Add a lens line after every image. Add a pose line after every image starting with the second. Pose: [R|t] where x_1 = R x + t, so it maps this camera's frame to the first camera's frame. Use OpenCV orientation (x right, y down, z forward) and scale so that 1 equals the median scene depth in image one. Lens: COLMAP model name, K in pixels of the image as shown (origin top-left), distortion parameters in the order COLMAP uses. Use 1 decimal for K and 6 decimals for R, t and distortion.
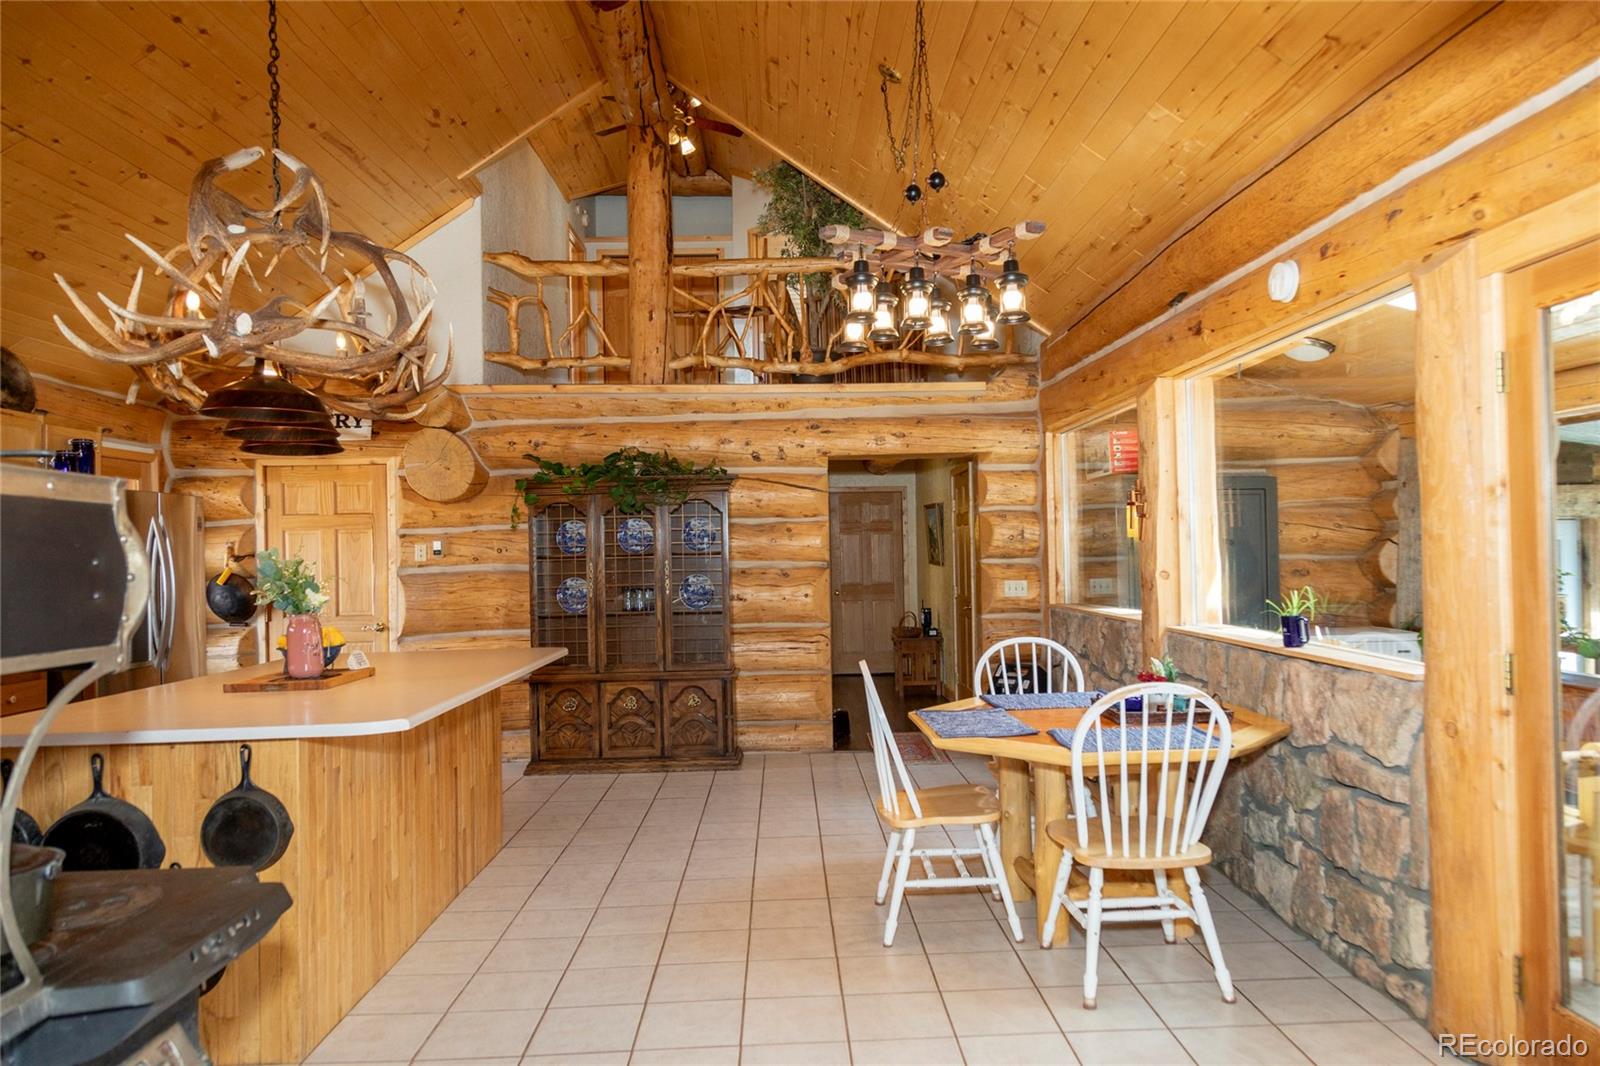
lens RADIAL K [[1057.2, 0, 801.3], [0, 1057.2, 543.3], [0, 0, 1]] dist [0.034117, 0.001230]
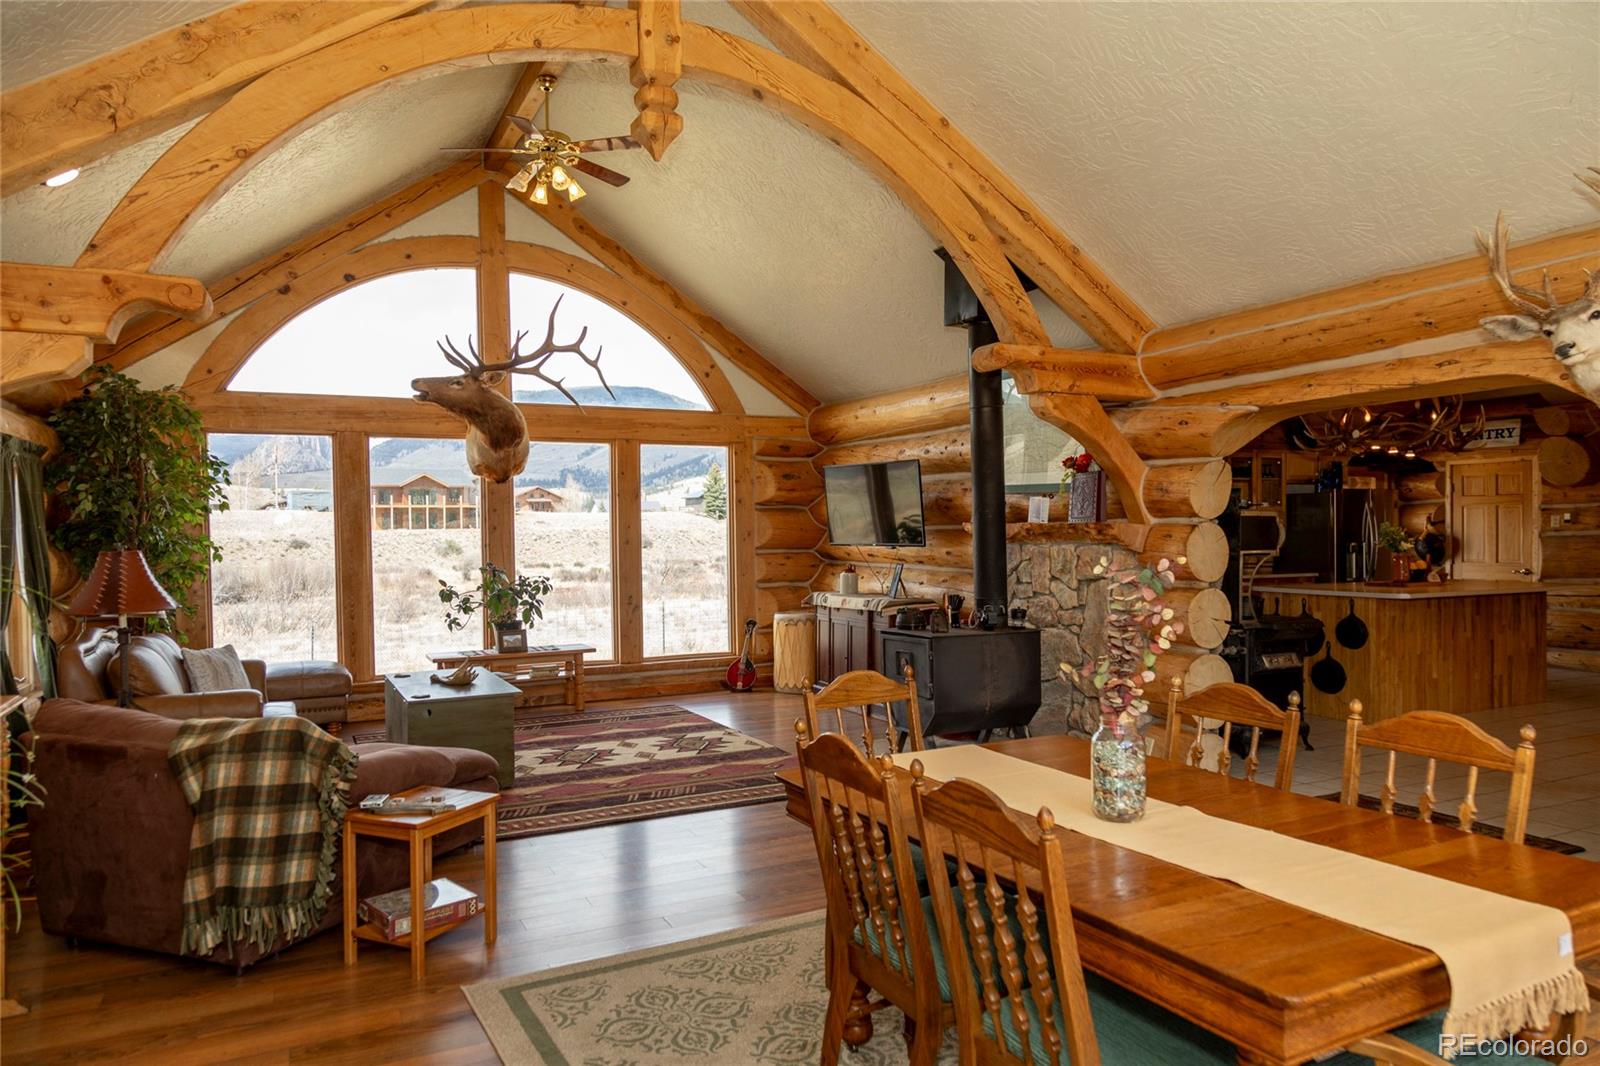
lens RADIAL K [[1077.1, 0, 819.9], [0, 1077.1, 549.3], [0, 0, 1]] dist [0.023868, 0.000993]
pose [[0.442334, 0.032320, -0.896268, 0.529938], [0.007705, 0.999177, 0.039833, -0.019720], [0.896817, -0.024525, 0.441720, -0.551686]]
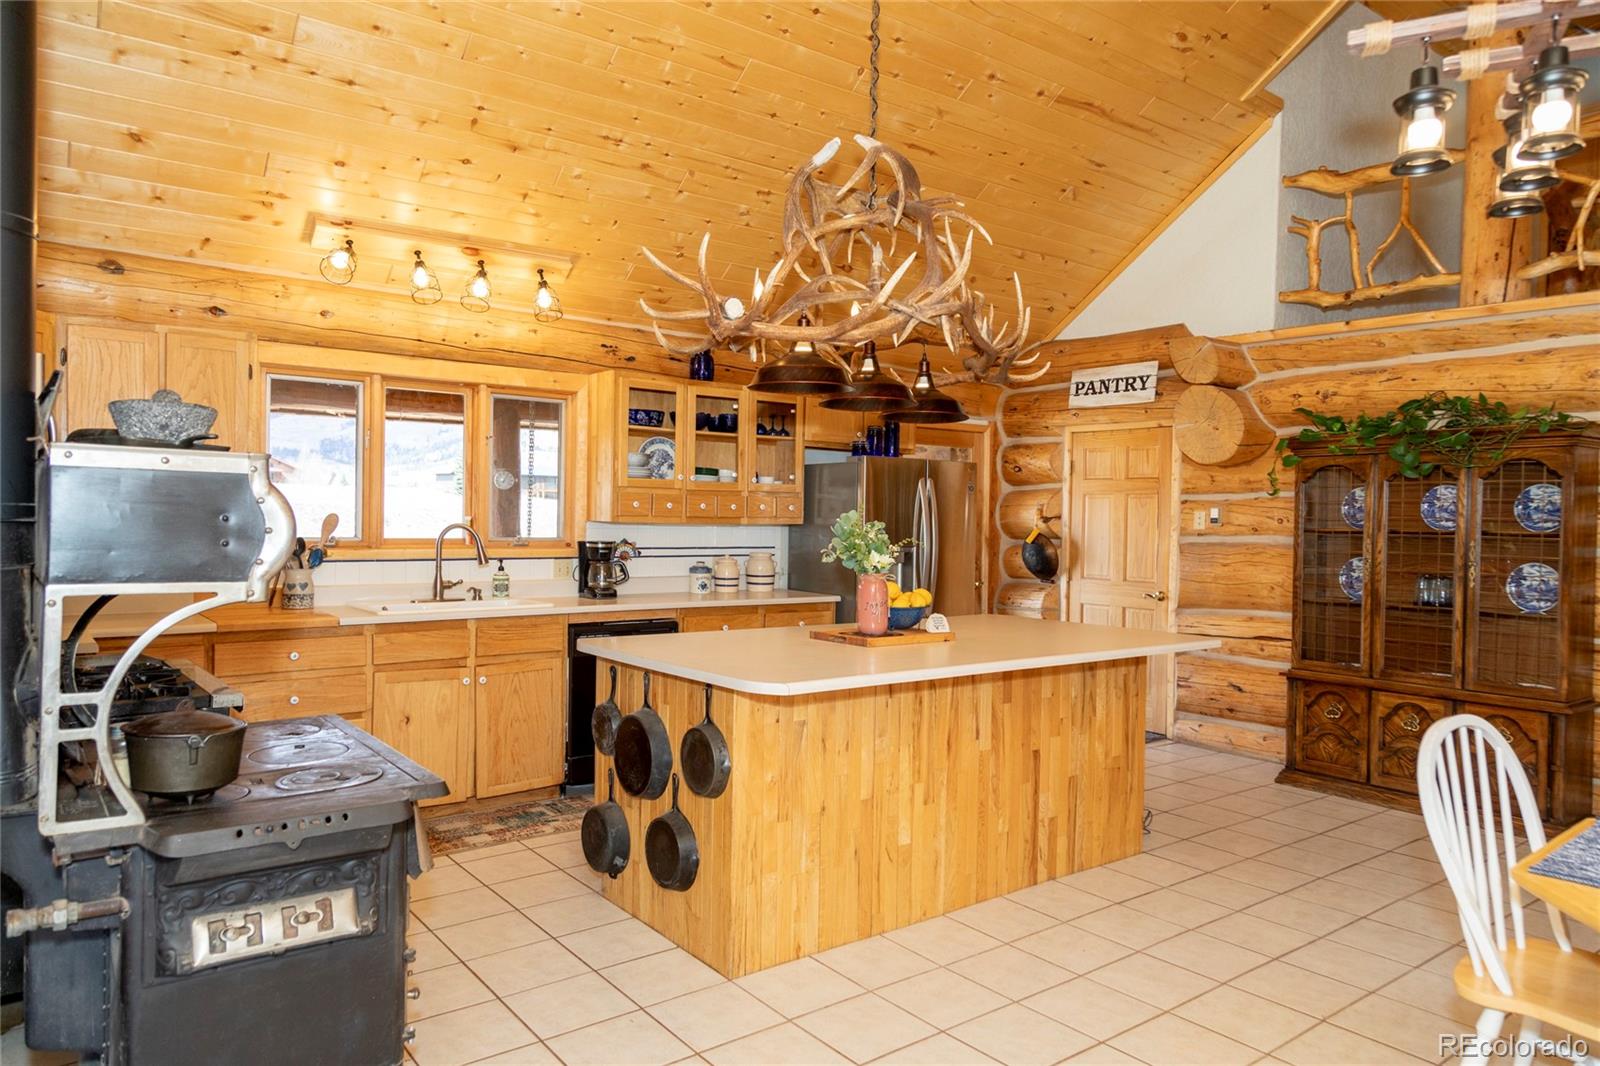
lens RADIAL K [[1055.4, 0, 827.6], [0, 1055.4, 539.0], [0, 0, 1]] dist [0.020736, 0.001462]
pose [[0.606917, 0.048361, -0.793293, 0.182823], [-0.024200, 0.998809, 0.042375, -0.006150], [0.794397, -0.006521, 0.607364, 0.179601]]
